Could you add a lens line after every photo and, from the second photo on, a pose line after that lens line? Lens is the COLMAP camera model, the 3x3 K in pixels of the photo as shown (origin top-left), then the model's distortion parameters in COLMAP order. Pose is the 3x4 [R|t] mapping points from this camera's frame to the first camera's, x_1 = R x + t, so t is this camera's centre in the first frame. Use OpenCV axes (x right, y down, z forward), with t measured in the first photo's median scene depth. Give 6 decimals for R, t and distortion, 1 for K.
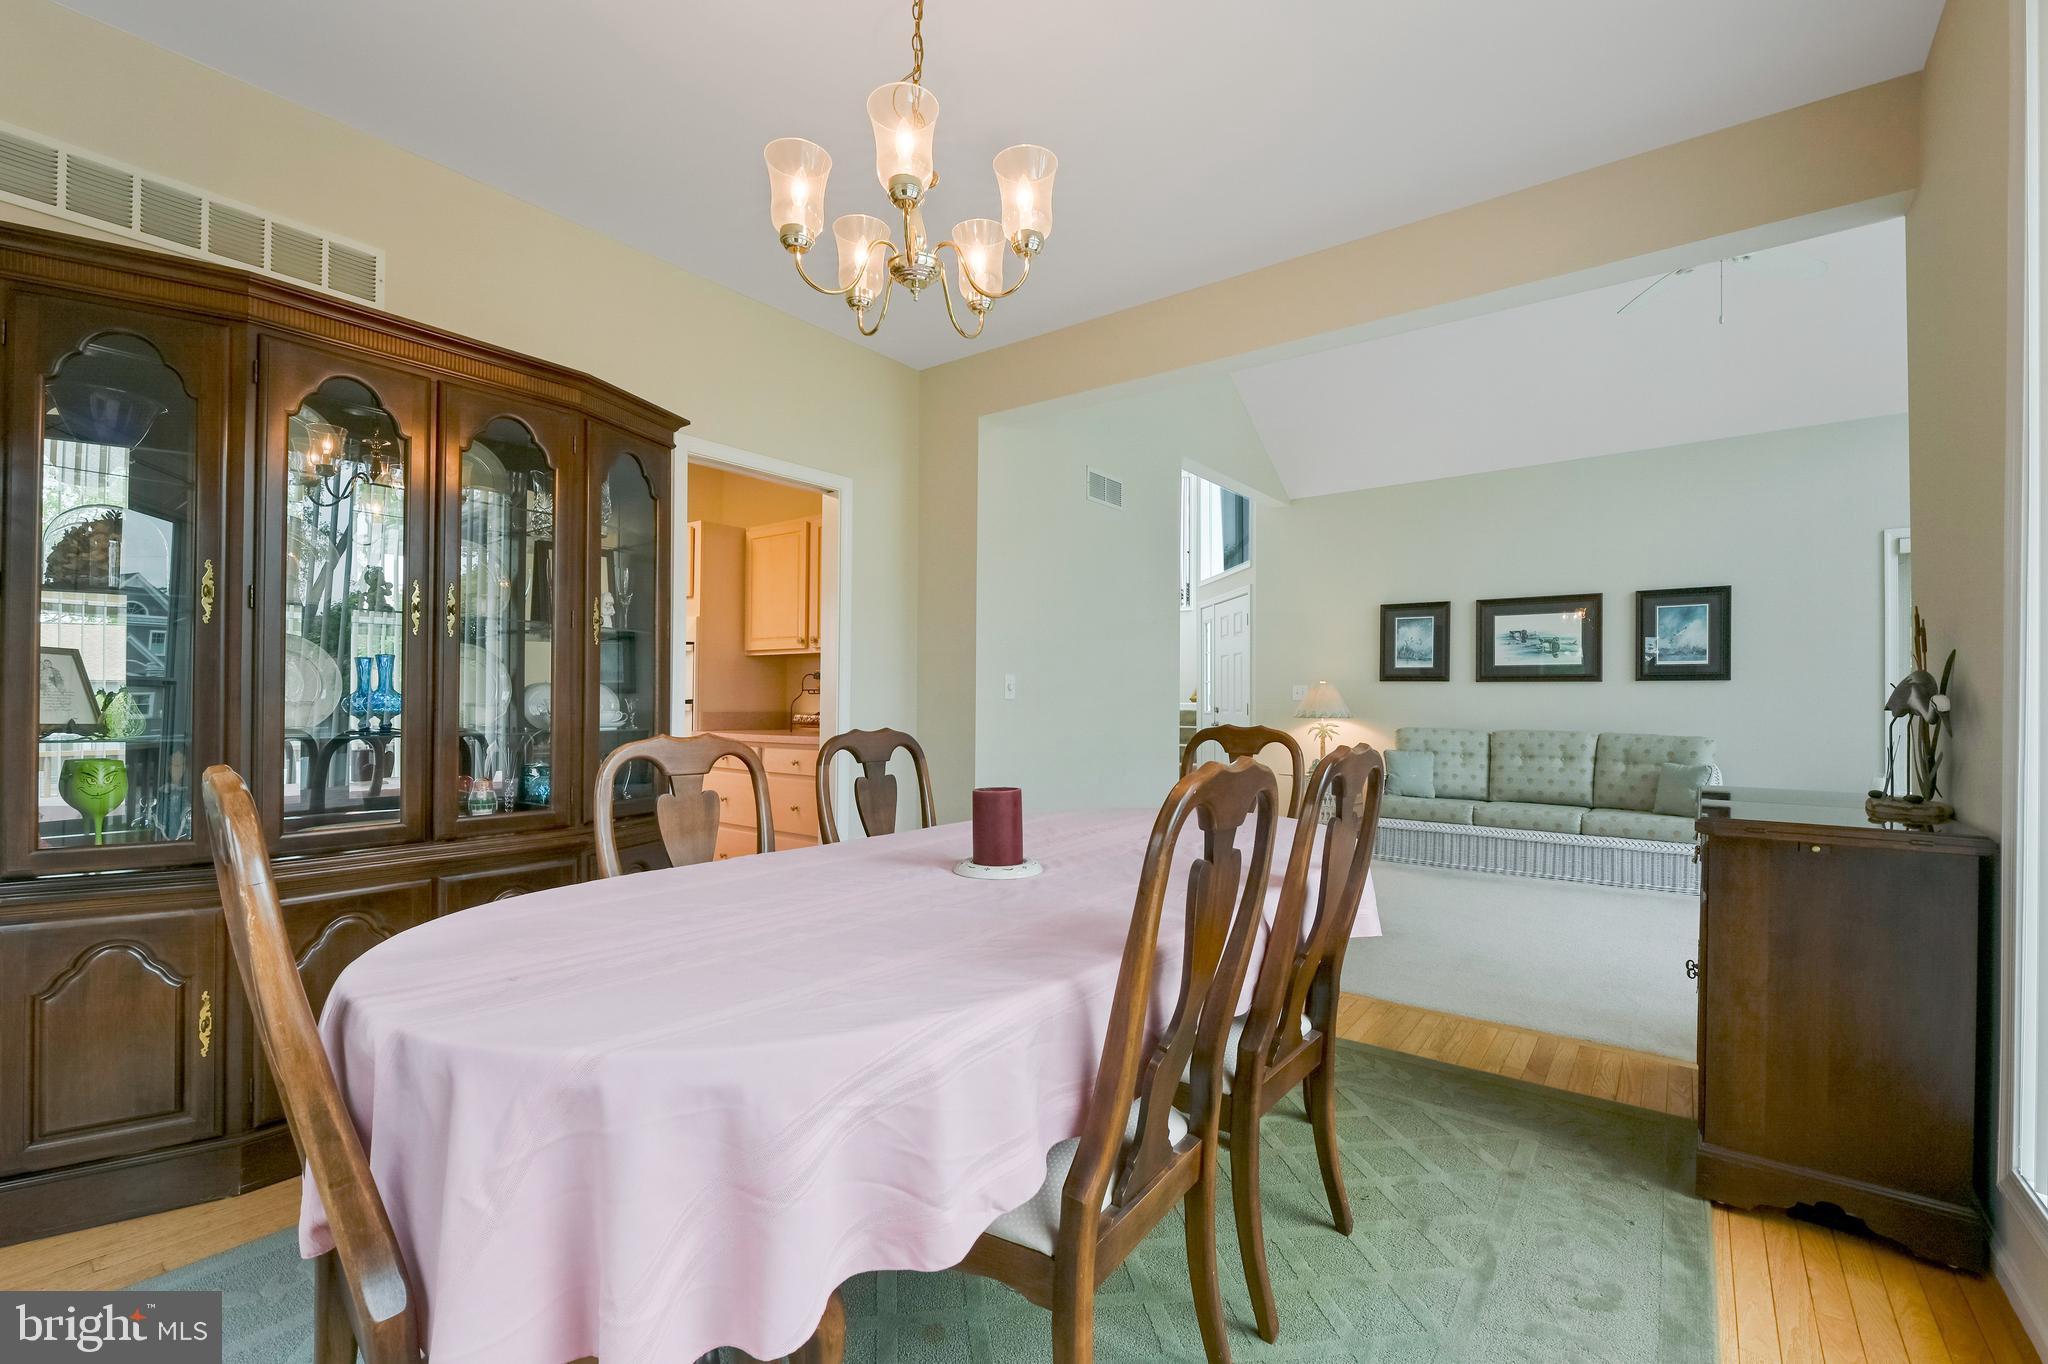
lens RADIAL K [[876.9, 0, 1014.4], [0, 876.9, 687.5], [0, 0, 1]] dist [-0.012954, -0.000341]
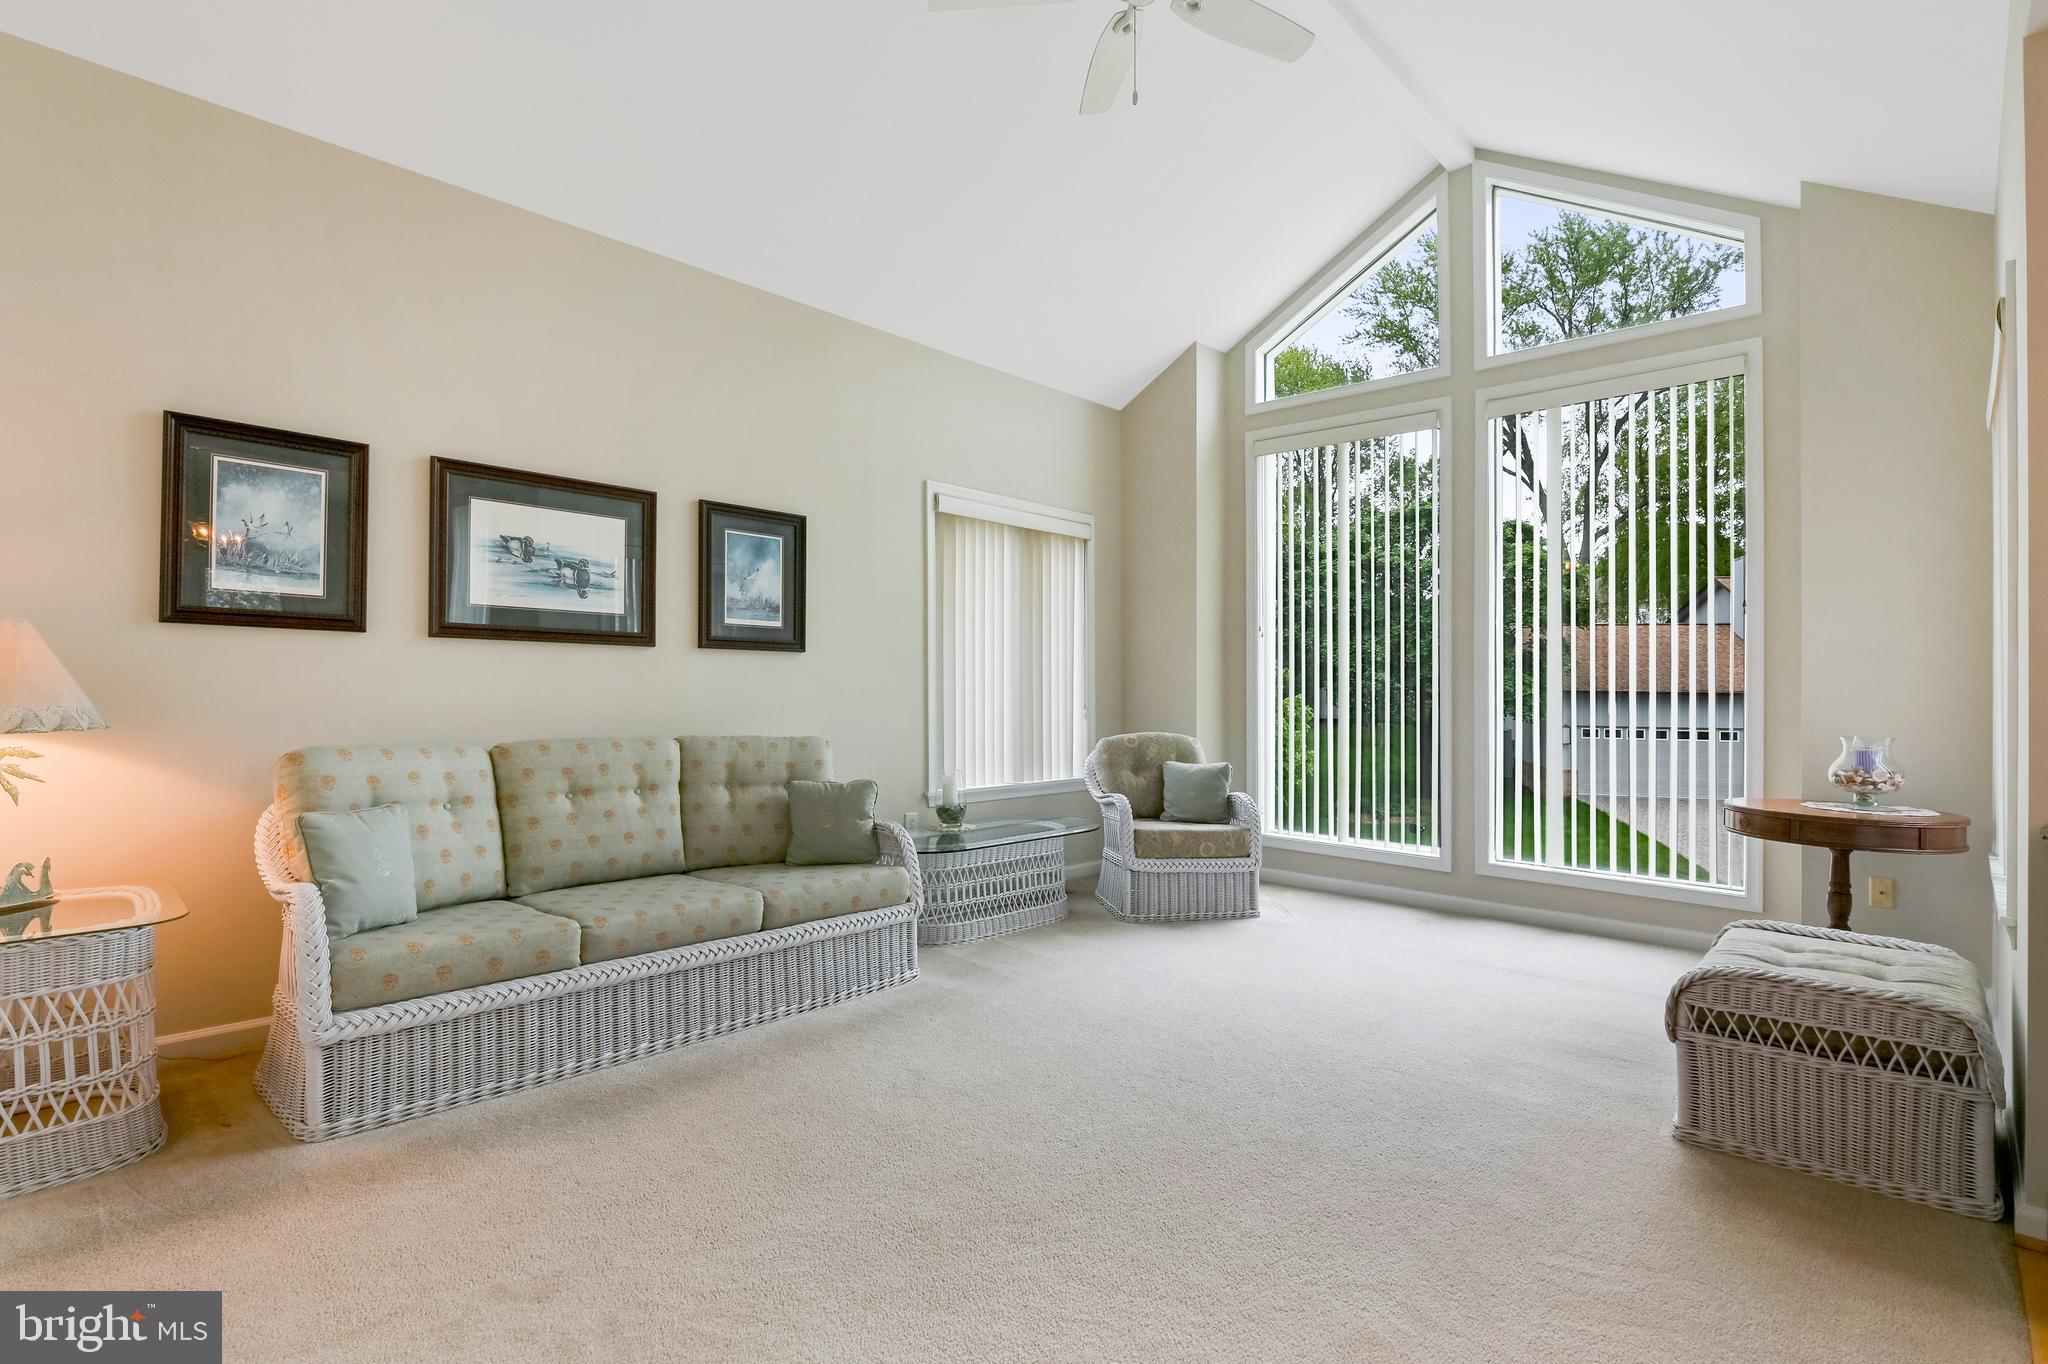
lens RADIAL K [[985.8, 0, 1027.2], [0, 985.8, 687.9], [0, 0, 1]] dist [0.002900, 0.000150]
pose [[0.090172, -0.003683, 0.995919, 0.051710], [-0.023178, 0.999715, 0.005796, 0.010539], [-0.995656, -0.023606, 0.090061, 0.701854]]
